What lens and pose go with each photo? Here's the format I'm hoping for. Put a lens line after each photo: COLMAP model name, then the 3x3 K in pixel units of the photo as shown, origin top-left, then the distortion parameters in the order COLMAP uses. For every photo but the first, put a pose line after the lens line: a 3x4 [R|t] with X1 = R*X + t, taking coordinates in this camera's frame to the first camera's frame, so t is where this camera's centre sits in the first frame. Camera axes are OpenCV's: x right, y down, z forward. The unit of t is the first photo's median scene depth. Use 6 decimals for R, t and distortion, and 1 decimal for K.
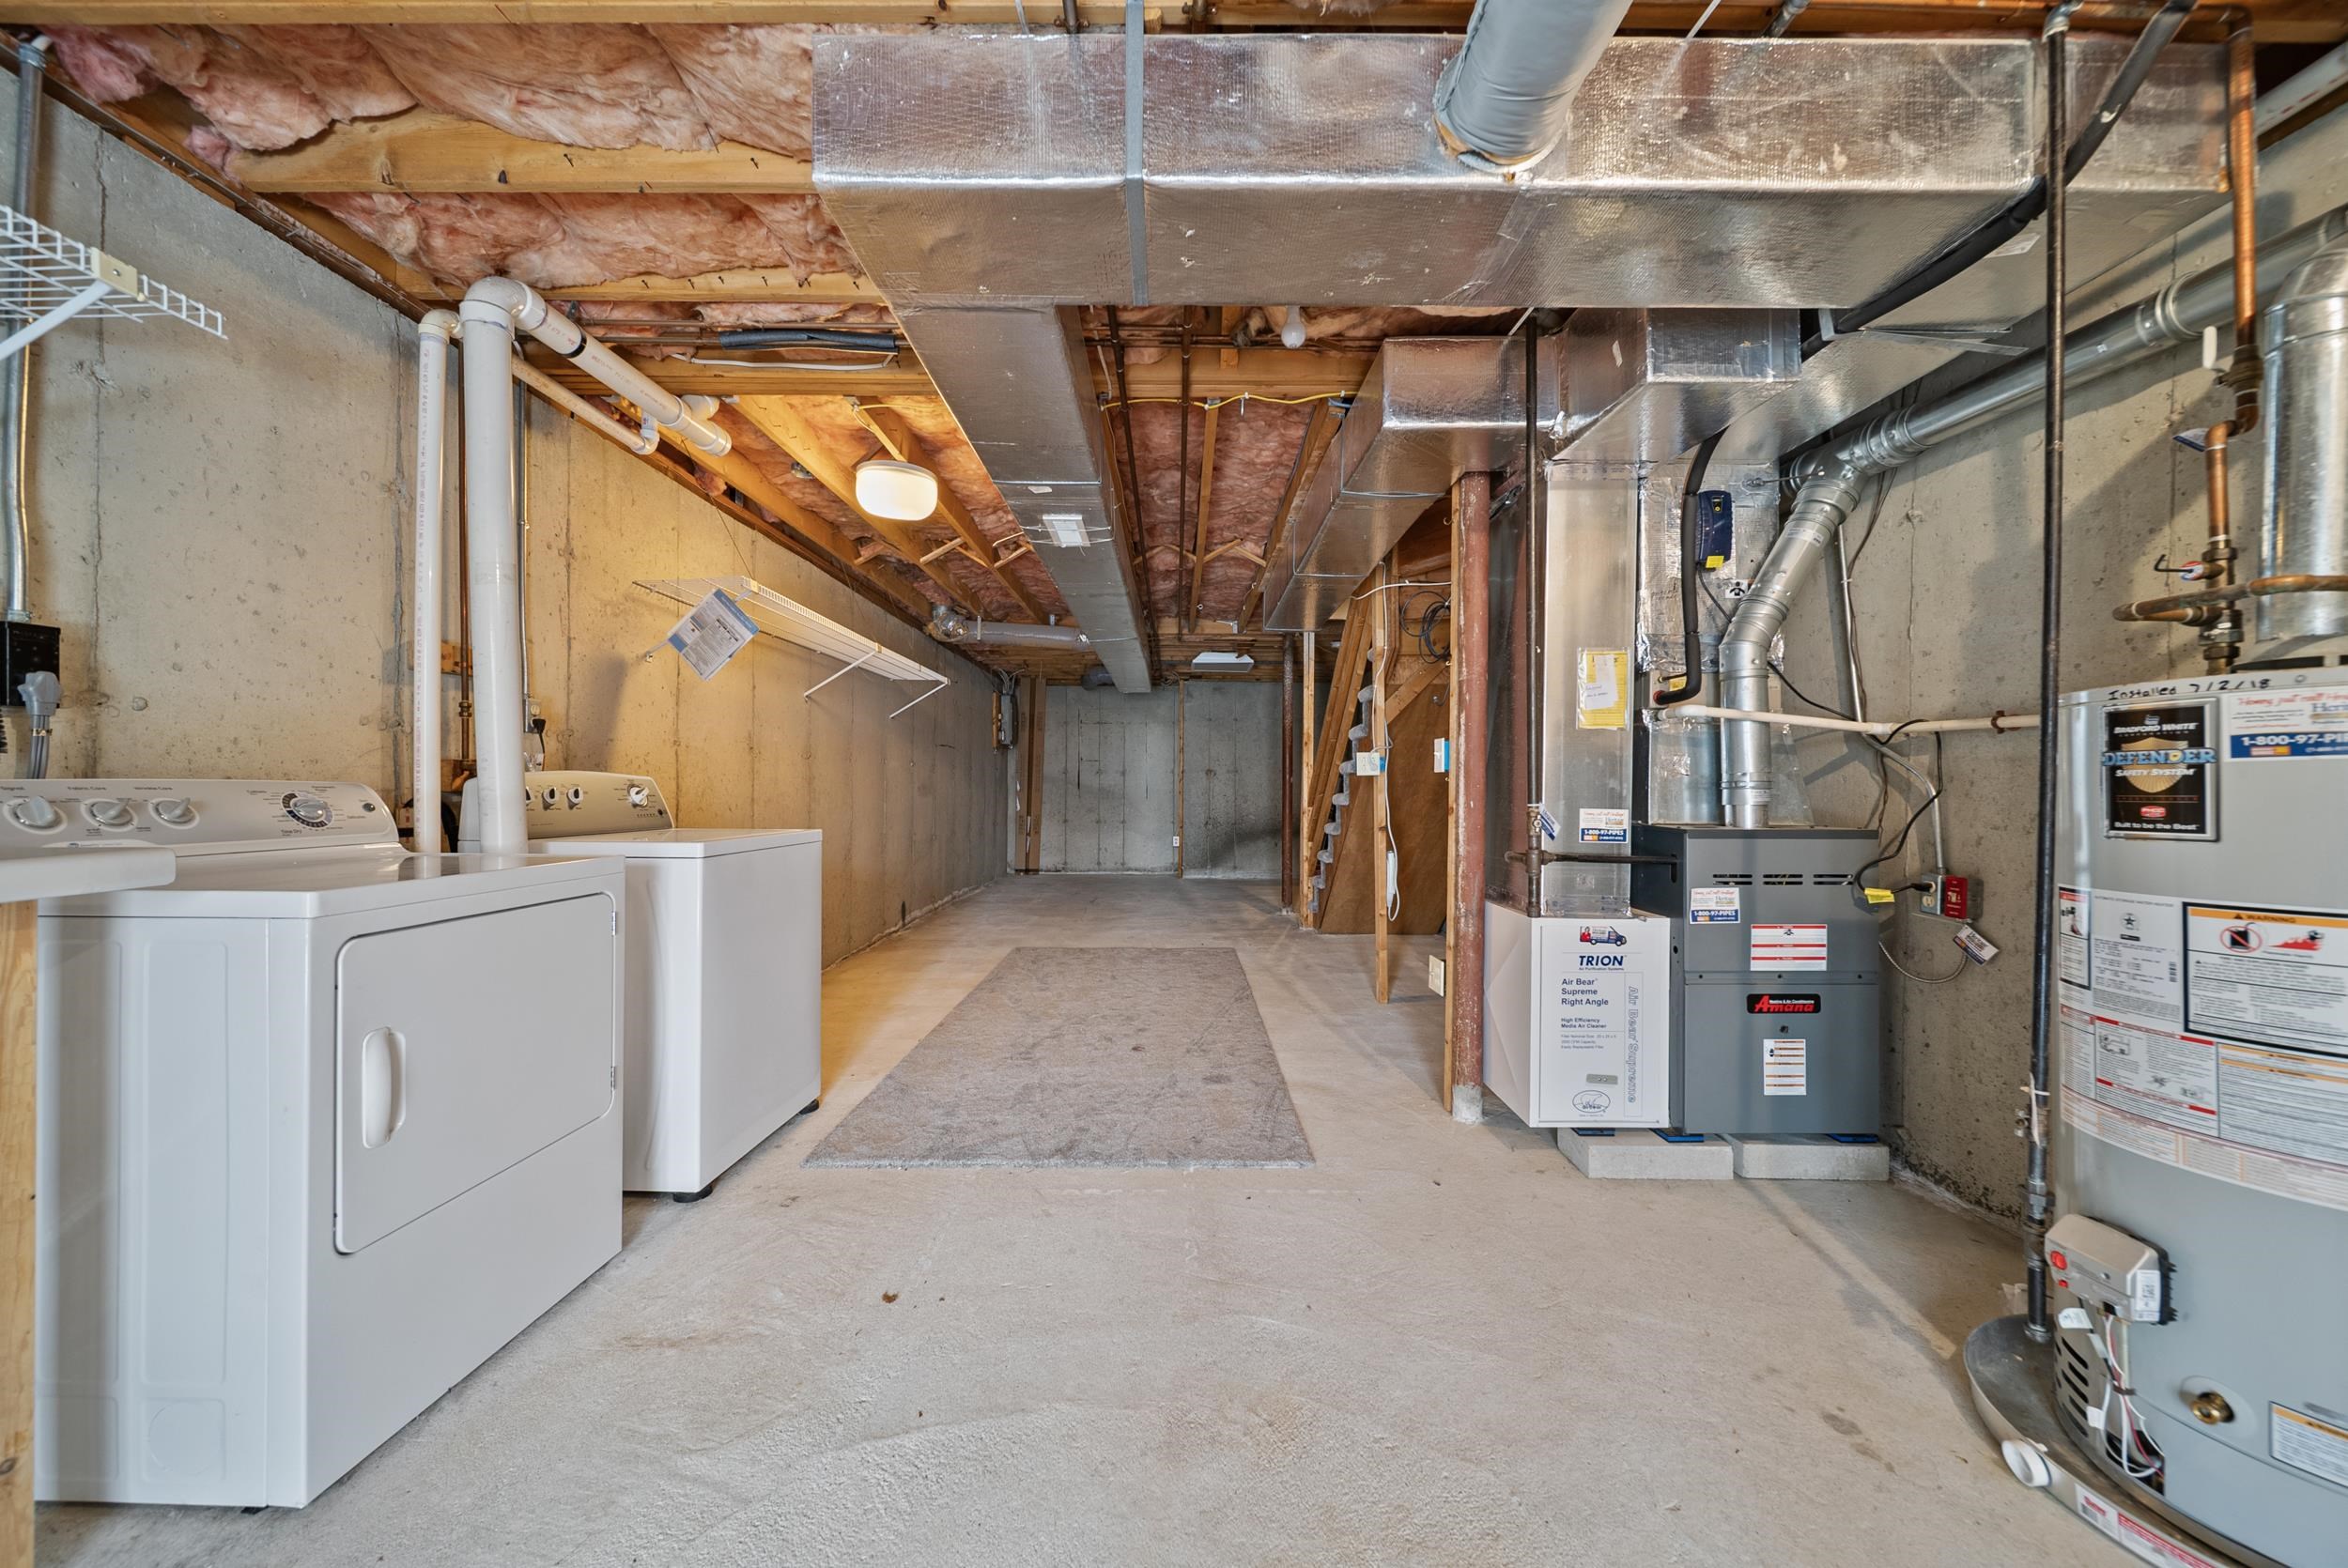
lens RADIAL K [[831.2, 0, 1175.9], [0, 831.2, 784.7], [0, 0, 1]] dist [0.000086, -0.002353]
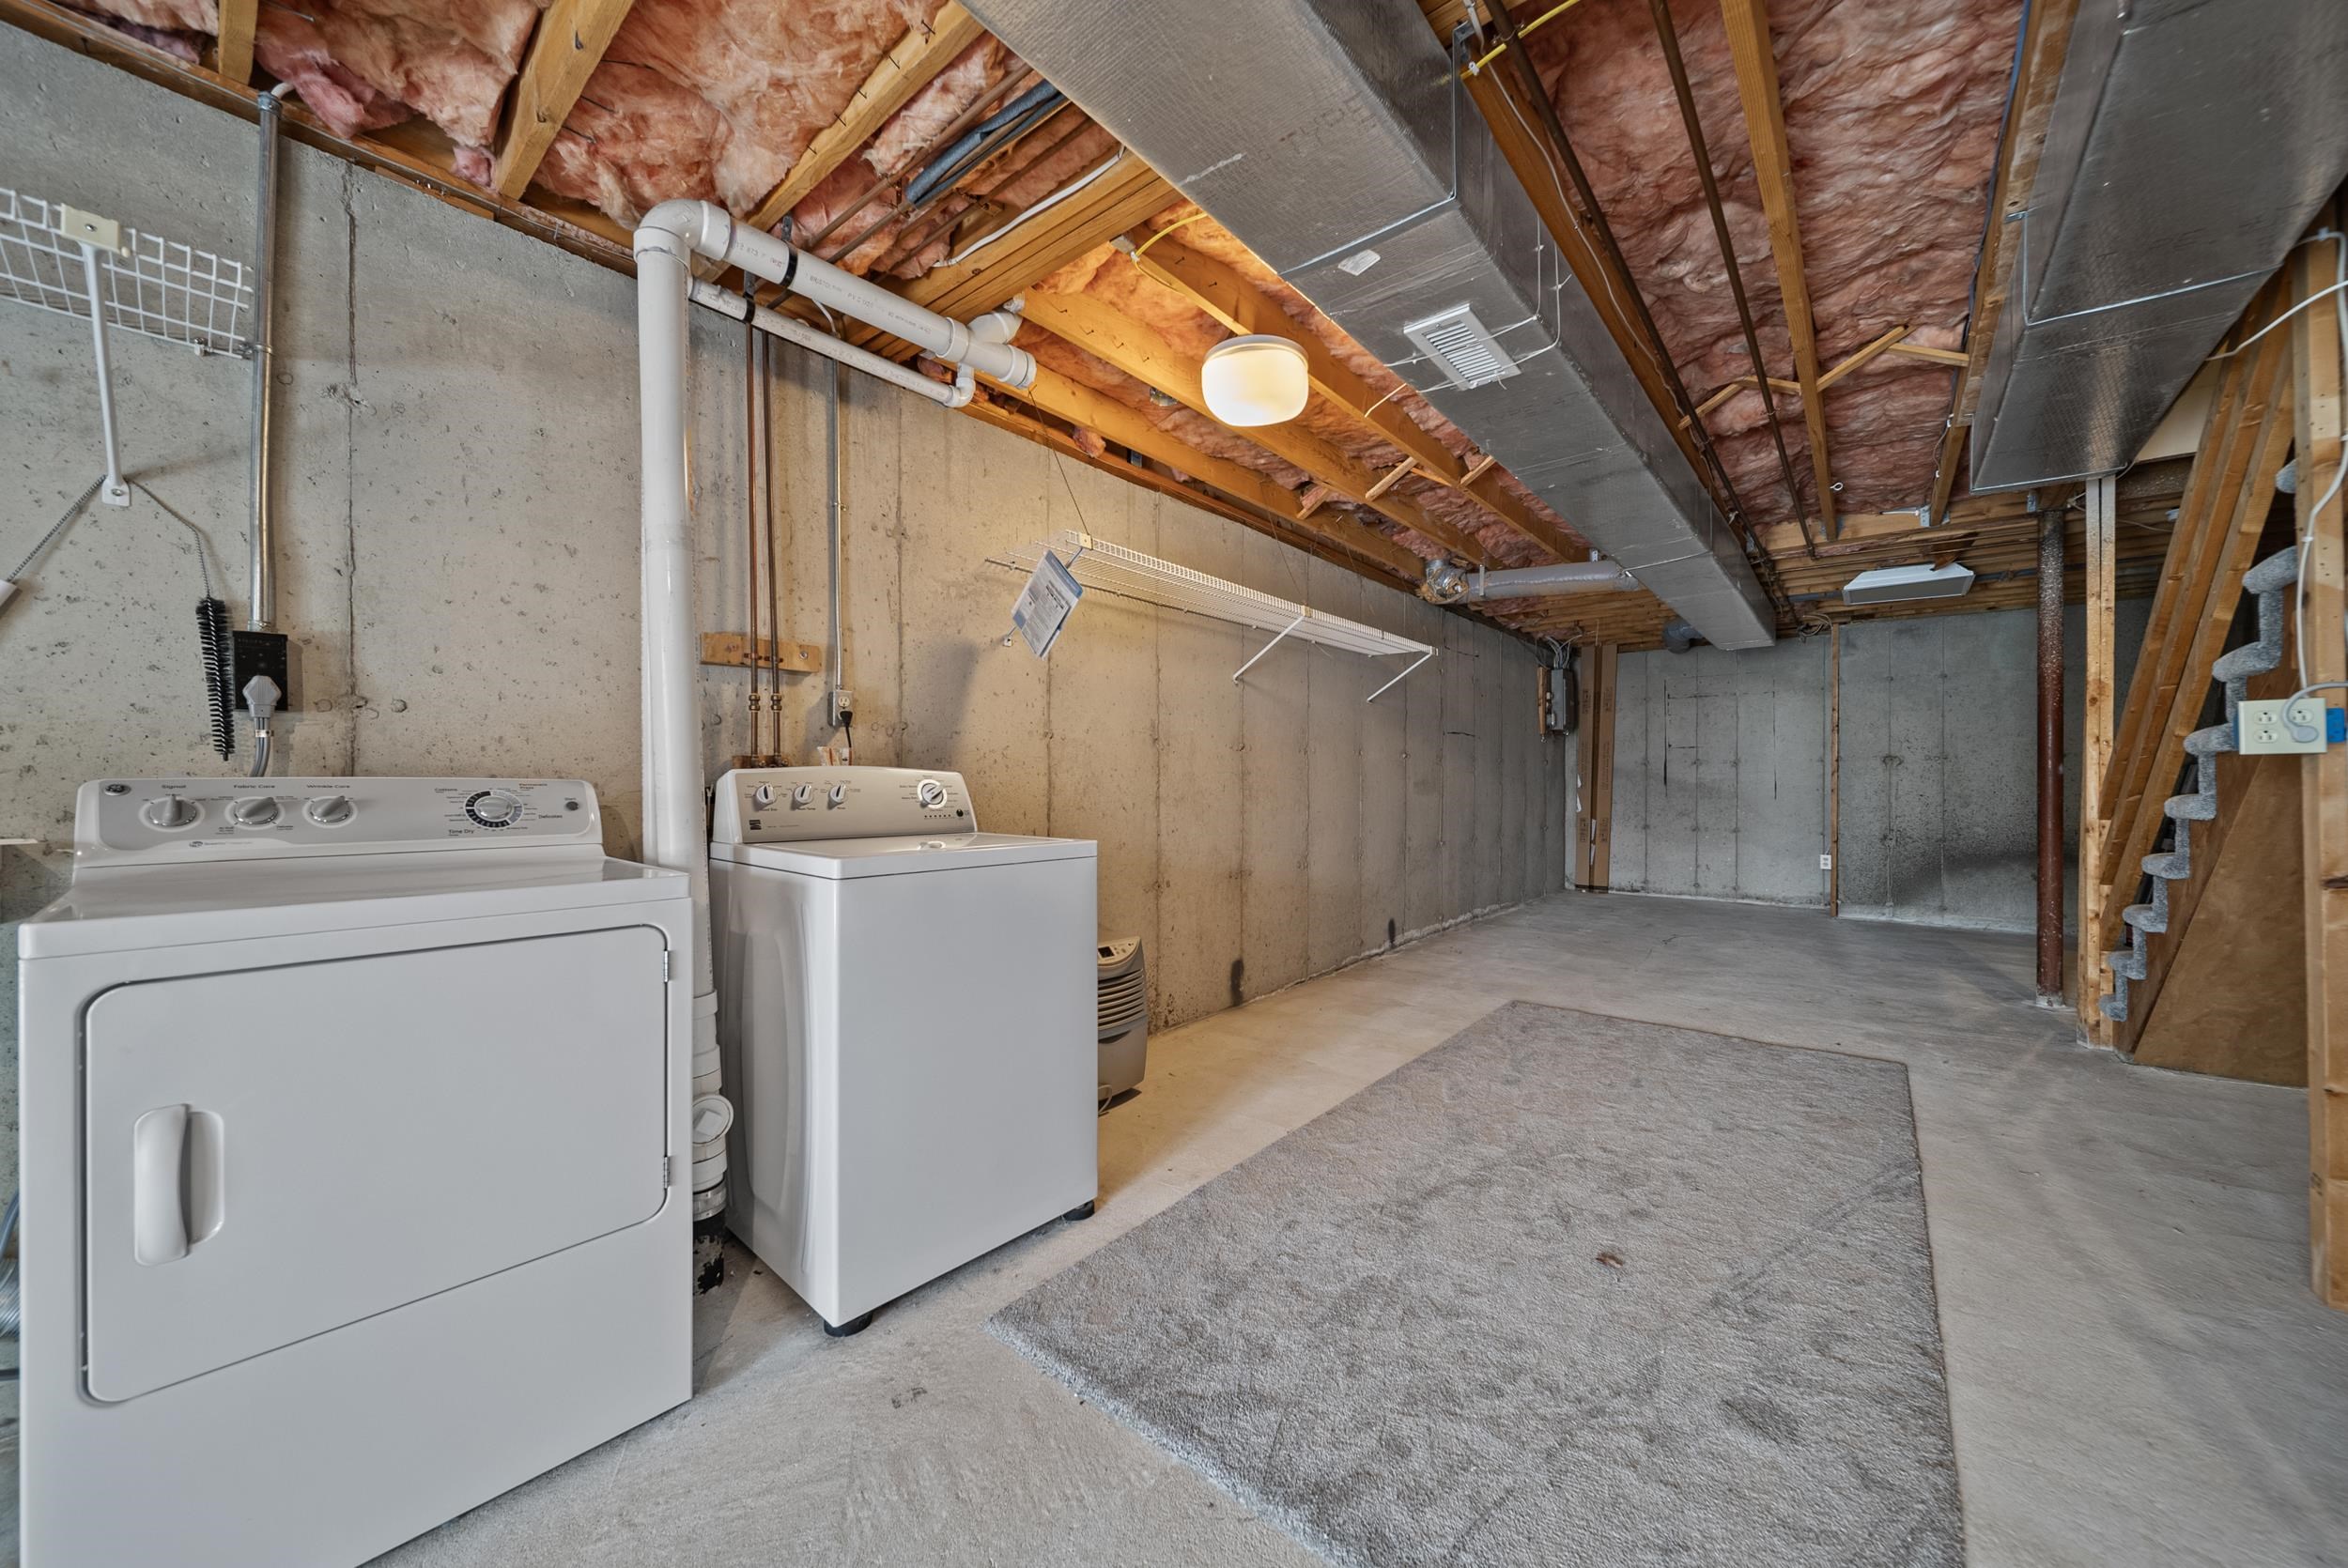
lens RADIAL K [[831.2, 0, 1175.9], [0, 831.2, 784.7], [0, 0, 1]] dist [0.000086, -0.002353]
pose [[0.765949, -0.001141, -0.642901, 0.061078], [0.003999, 0.999988, 0.002989, 0.001118], [0.642889, -0.004861, 0.765944, 0.277285]]
